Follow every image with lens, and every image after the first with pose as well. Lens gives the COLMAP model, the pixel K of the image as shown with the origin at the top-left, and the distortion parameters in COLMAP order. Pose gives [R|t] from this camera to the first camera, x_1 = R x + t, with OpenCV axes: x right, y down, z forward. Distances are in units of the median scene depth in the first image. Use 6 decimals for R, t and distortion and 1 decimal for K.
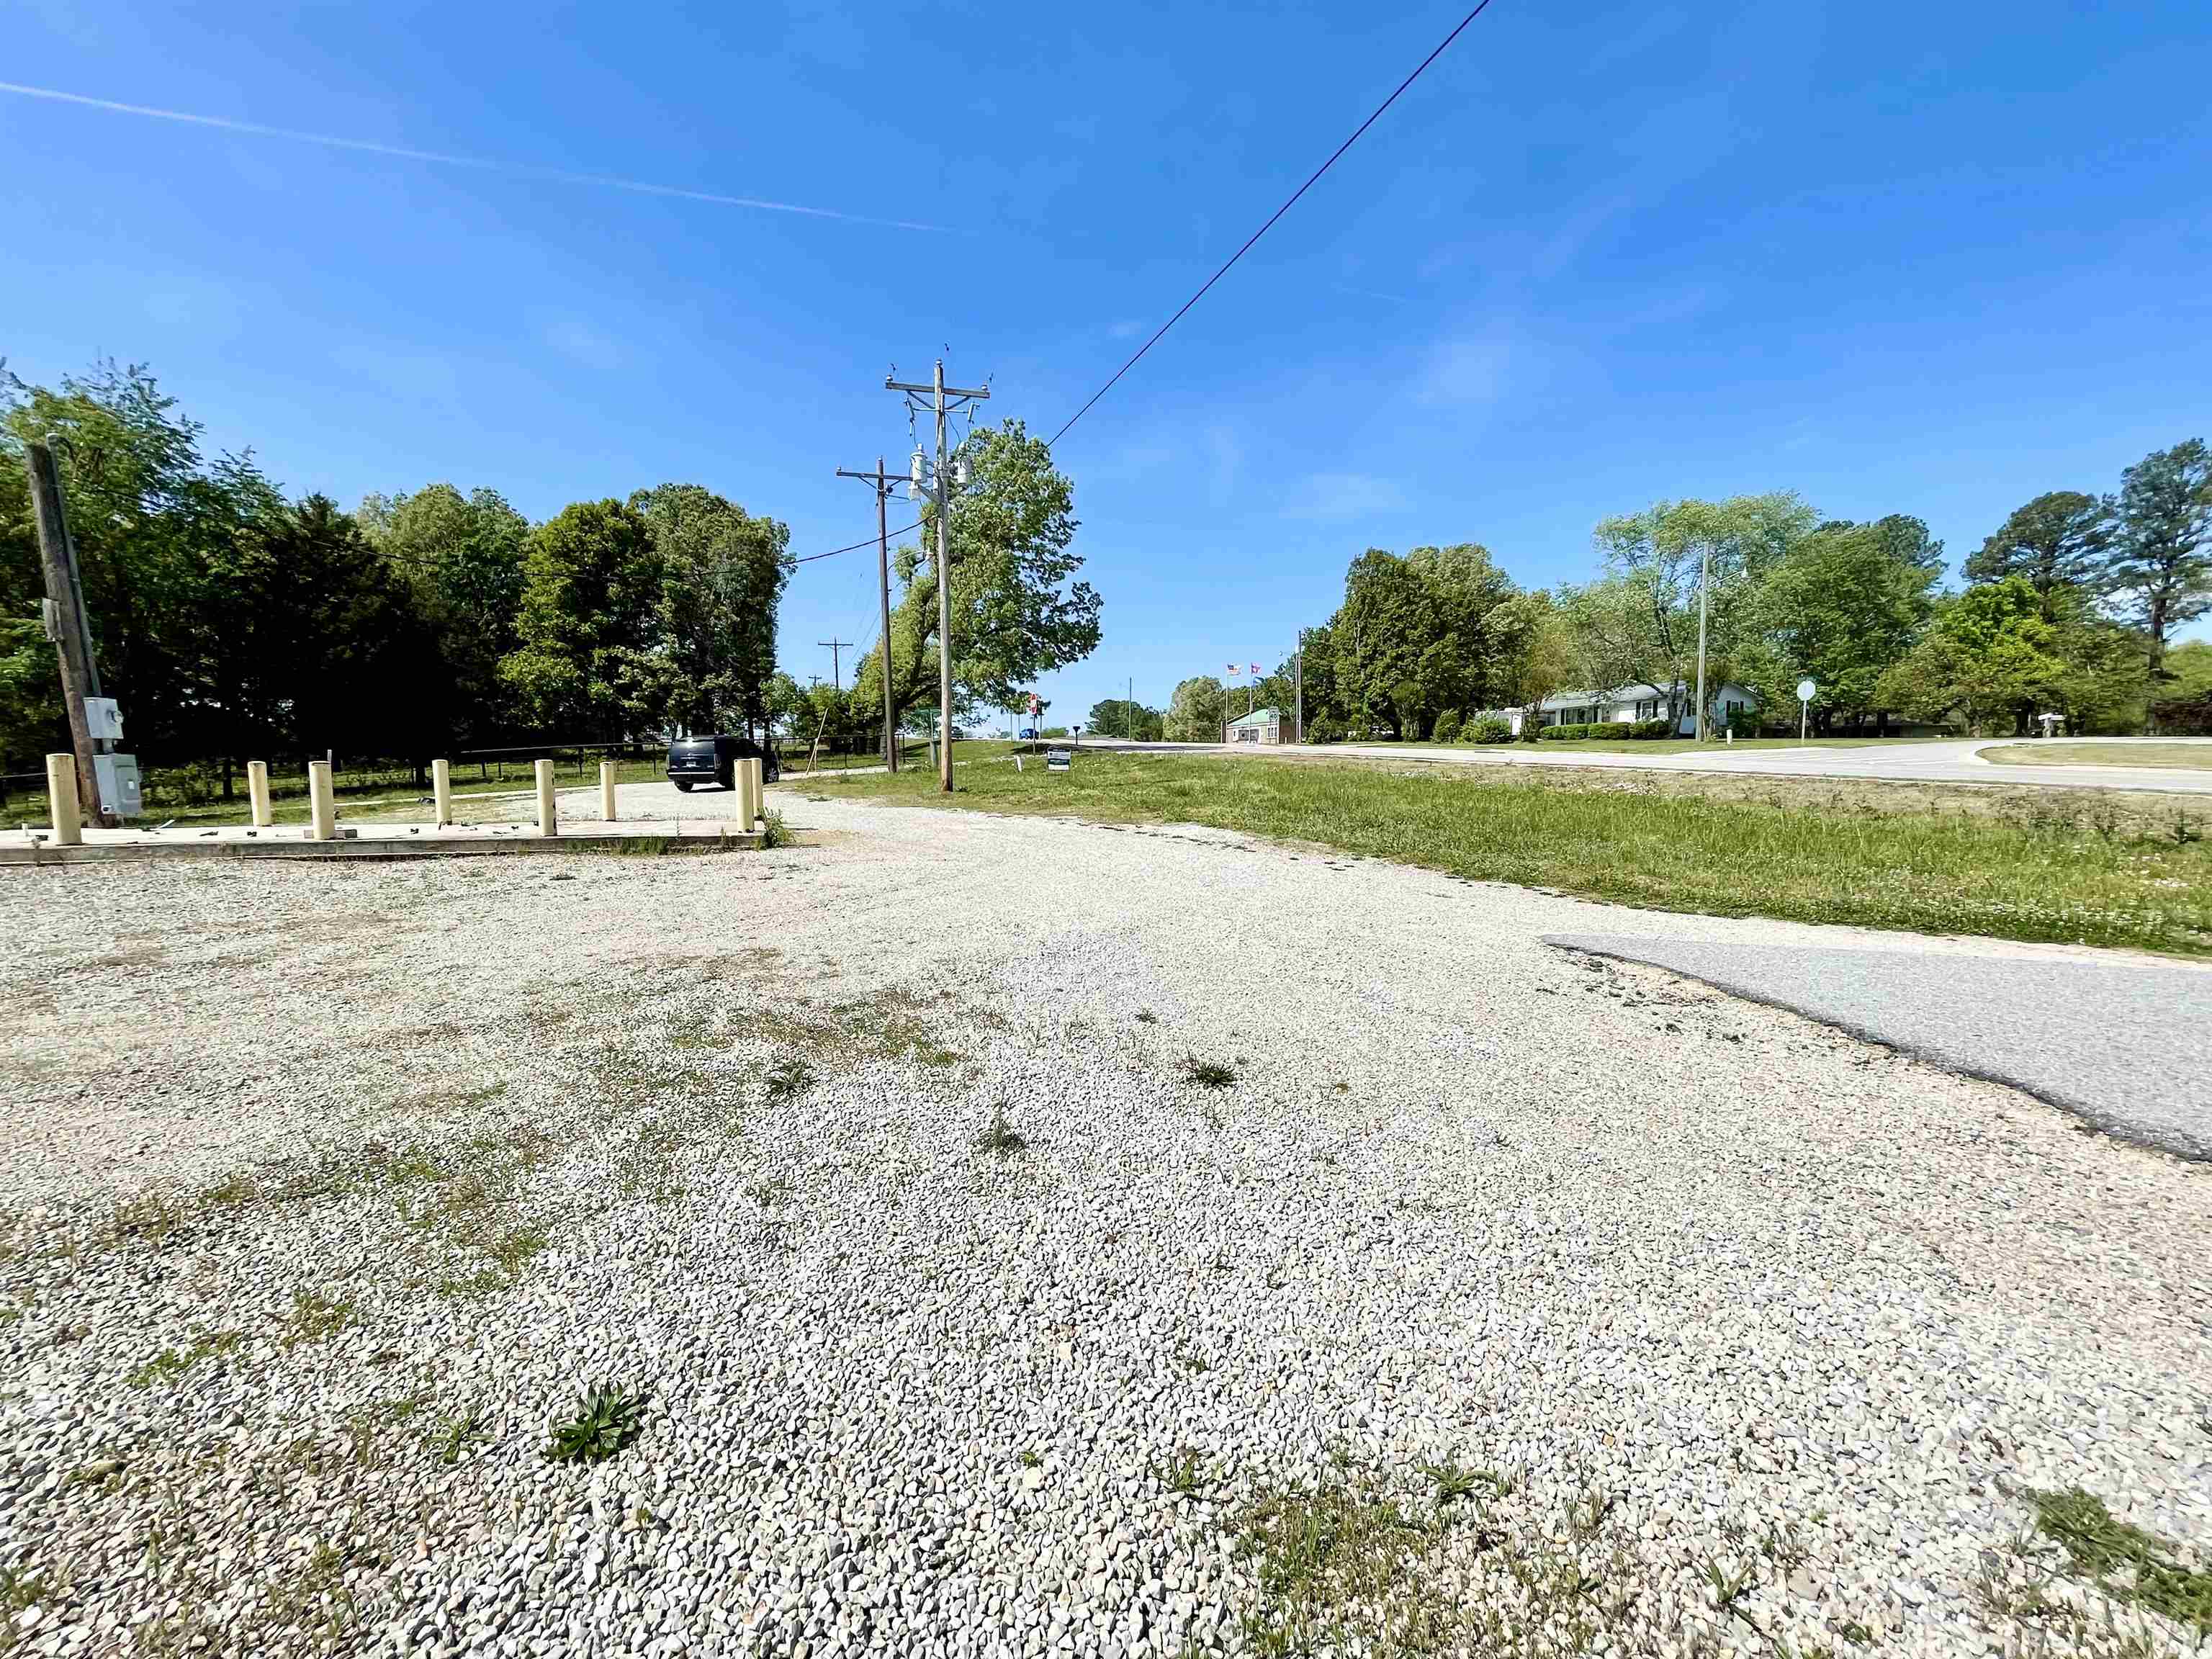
lens RADIAL K [[894.7, 0, 1099.9], [0, 894.7, 842.6], [0, 0, 1]] dist [0.000790, 0.001136]
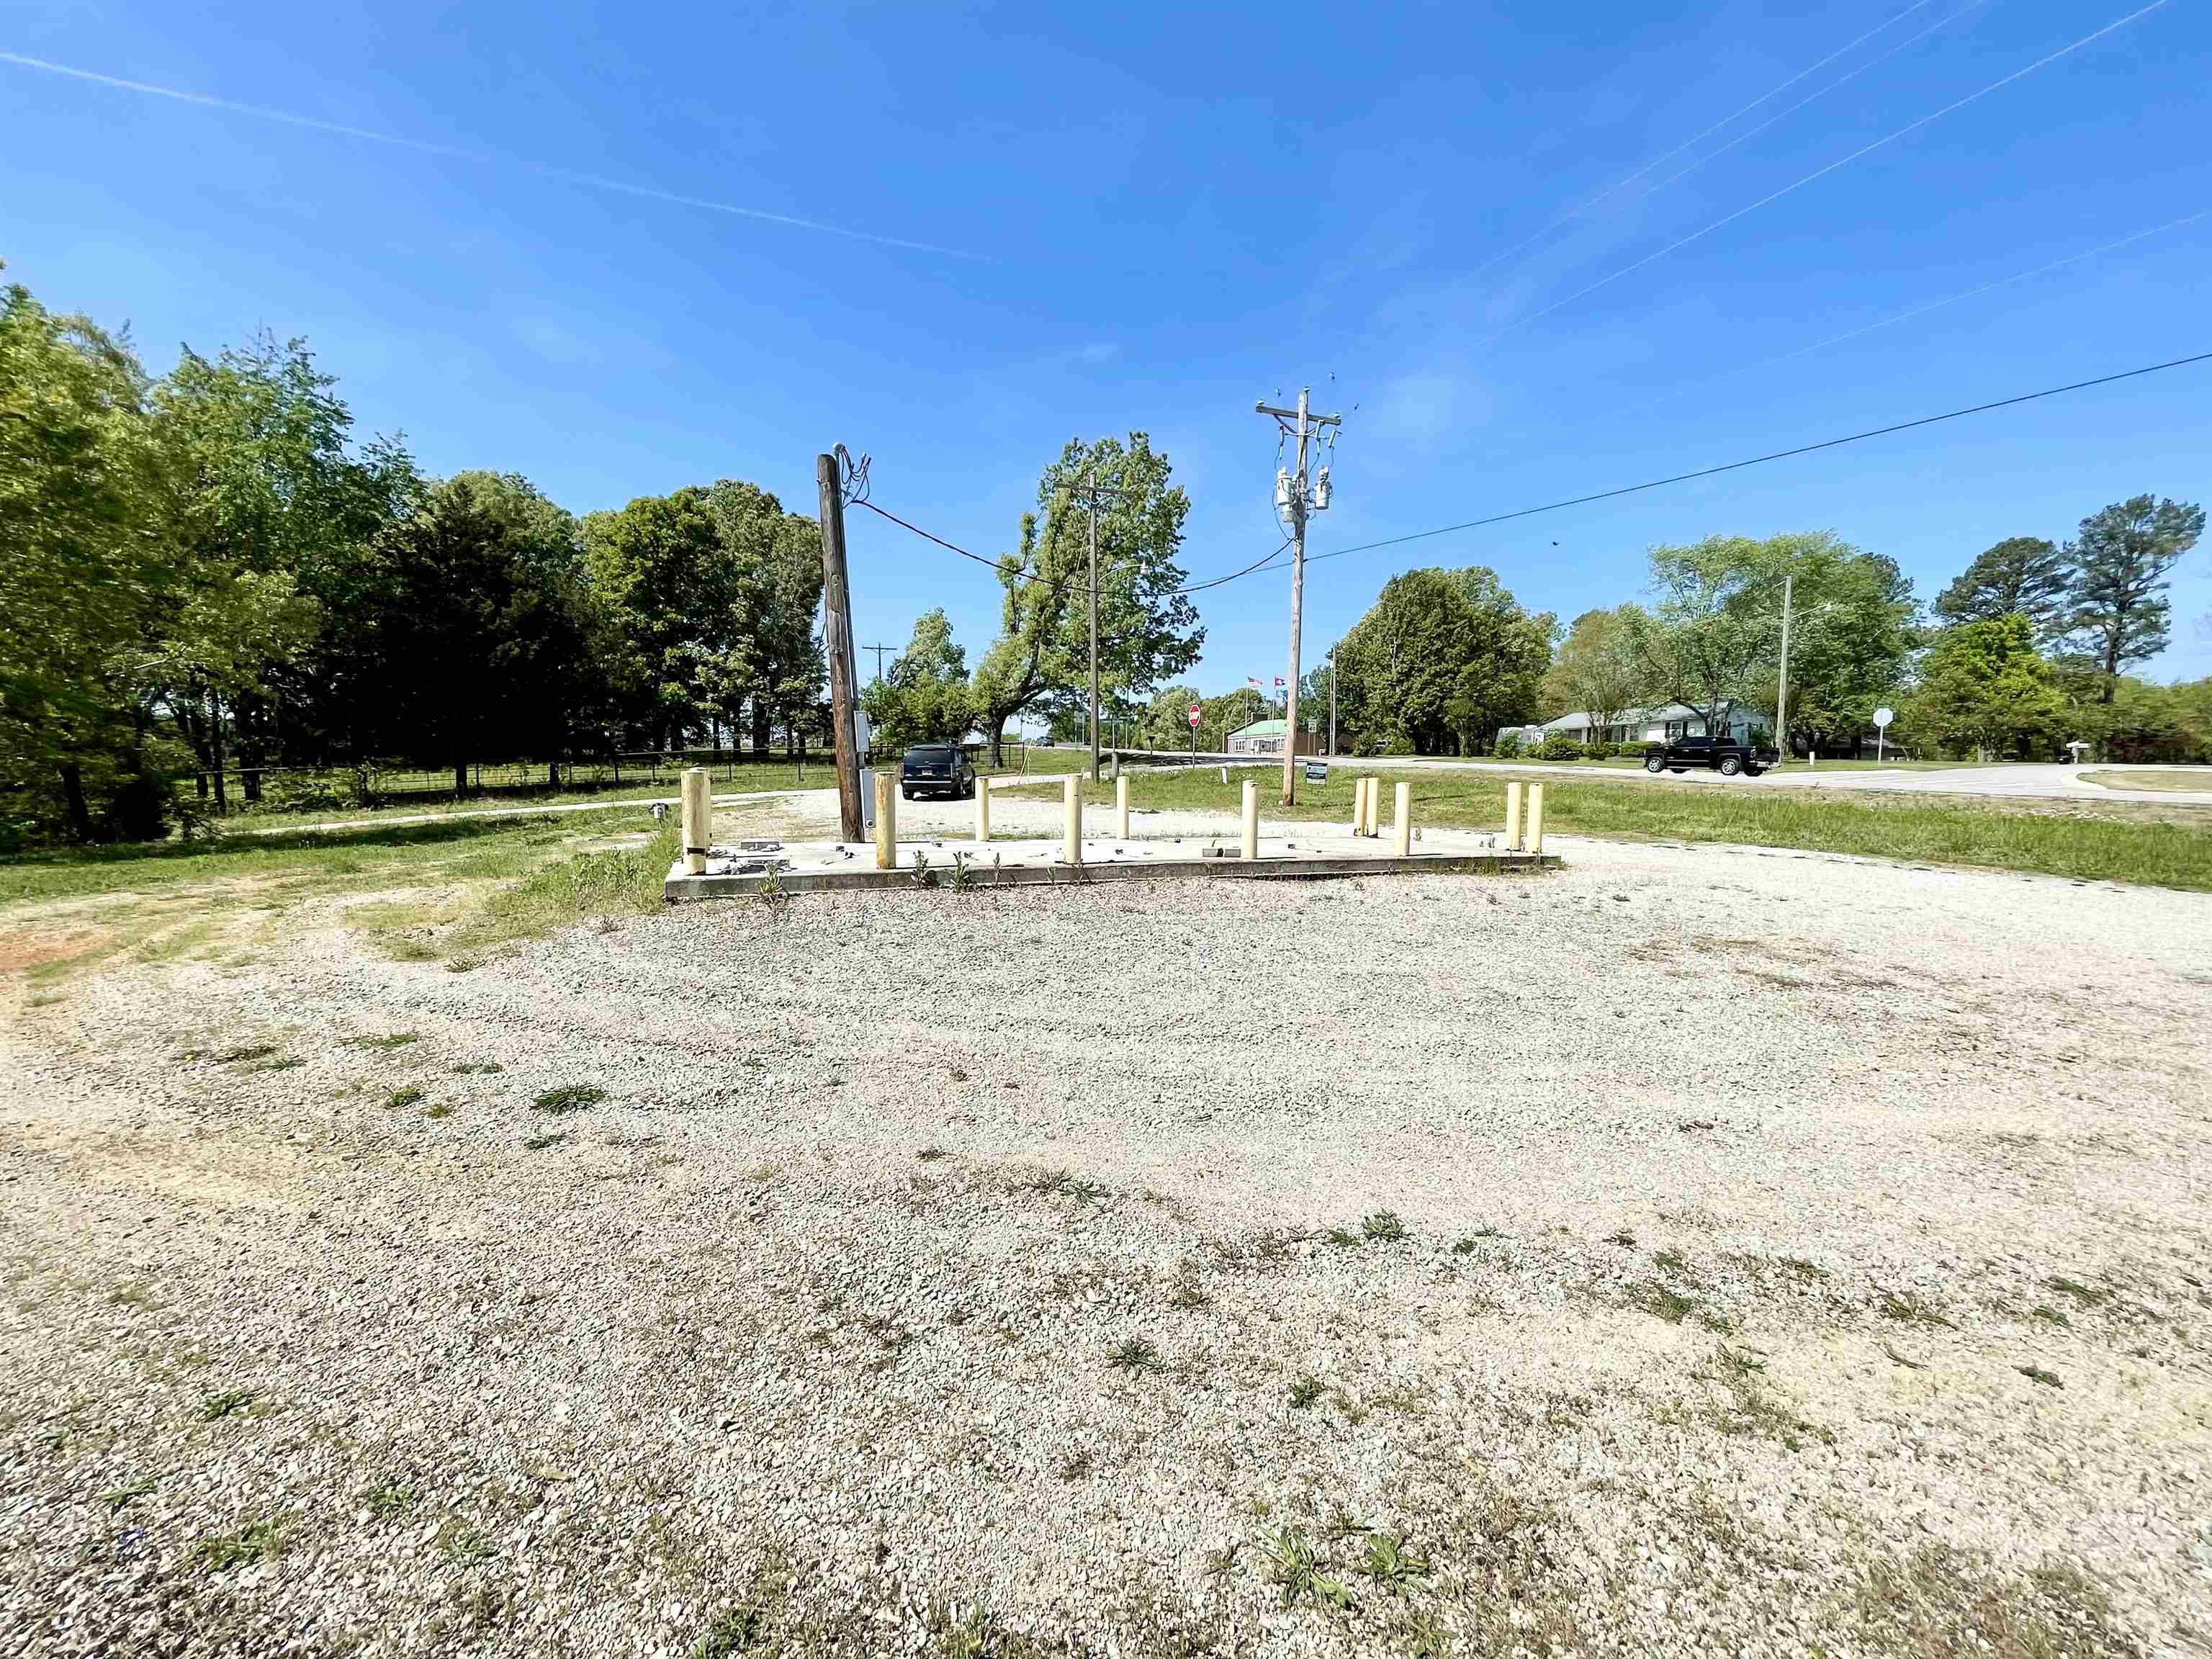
lens RADIAL K [[894.7, 0, 1099.9], [0, 894.7, 842.6], [0, 0, 1]] dist [0.000790, 0.001136]
pose [[0.996951, 0.008518, 0.077562, -0.153617], [-0.007942, 0.999939, -0.007735, -0.001739], [-0.077623, 0.007095, 0.996958, -0.001139]]
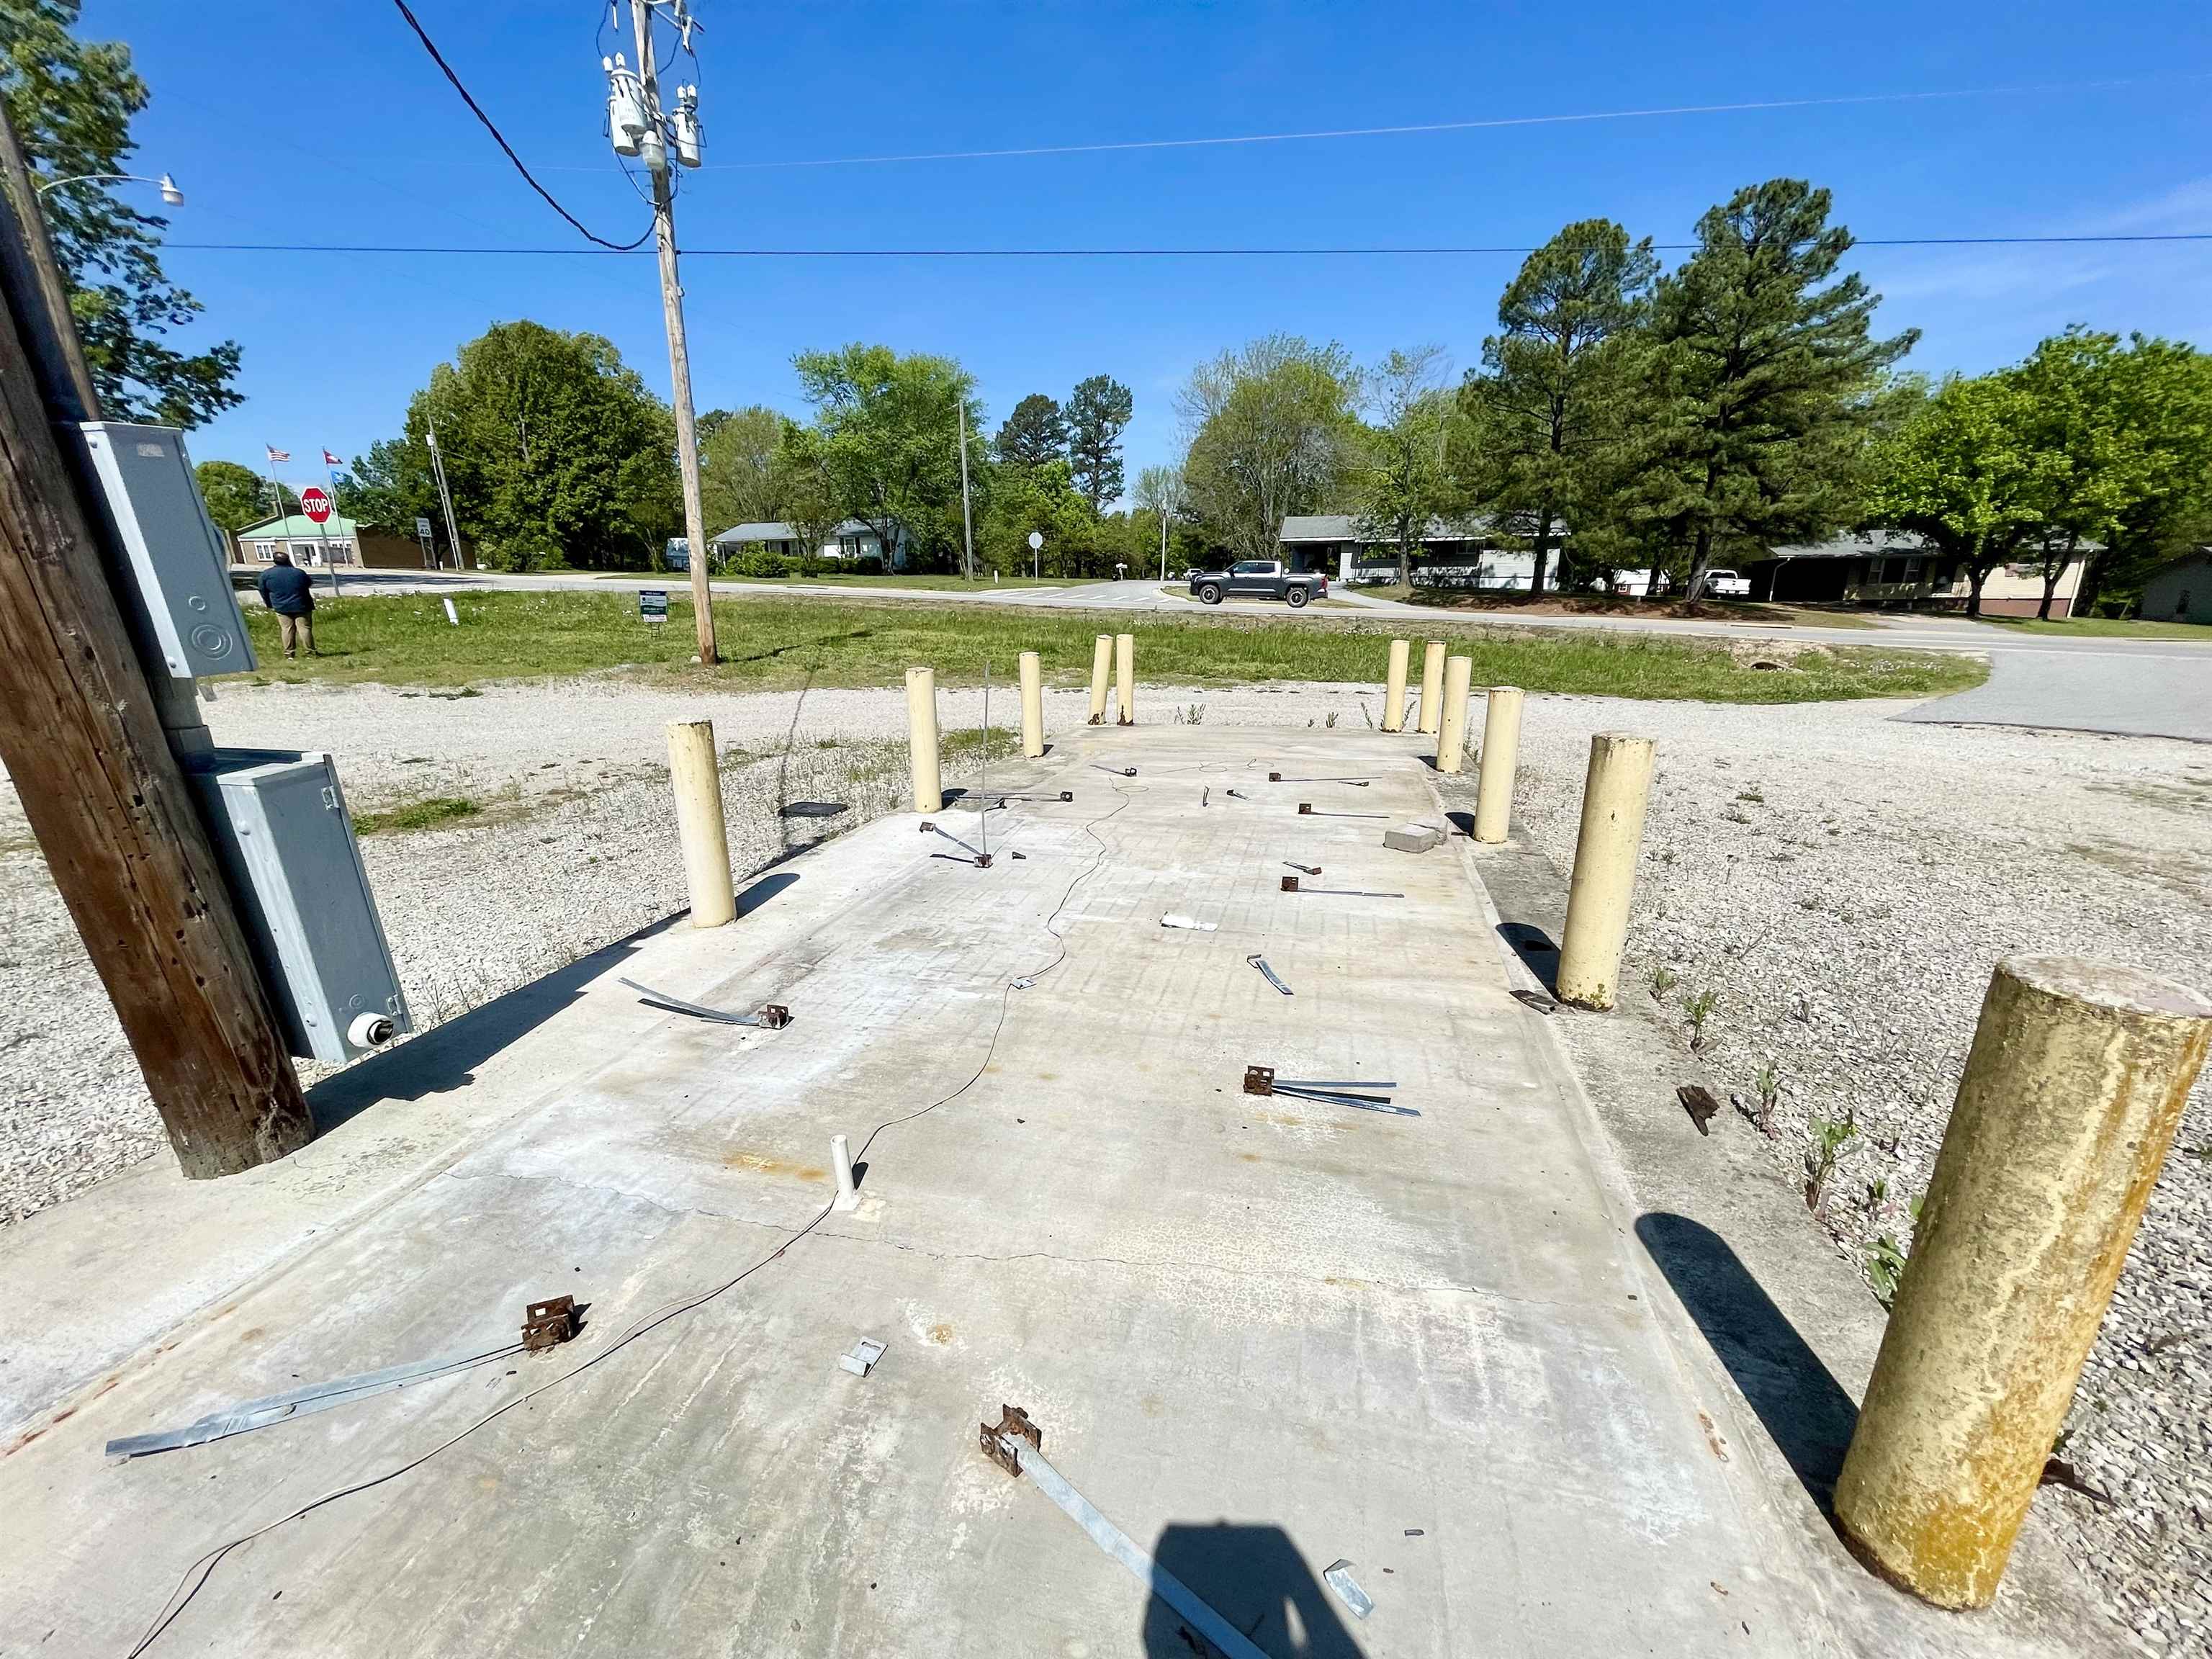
lens RADIAL K [[898.4, 0, 1104.1], [0, 898.4, 847.0], [0, 0, 1]] dist [-0.005691, 0.005500]
pose [[0.549139, -0.228440, 0.803904, -0.190288], [0.072586, 0.971319, 0.226430, -0.017219], [-0.832573, -0.065989, 0.549971, 0.114885]]
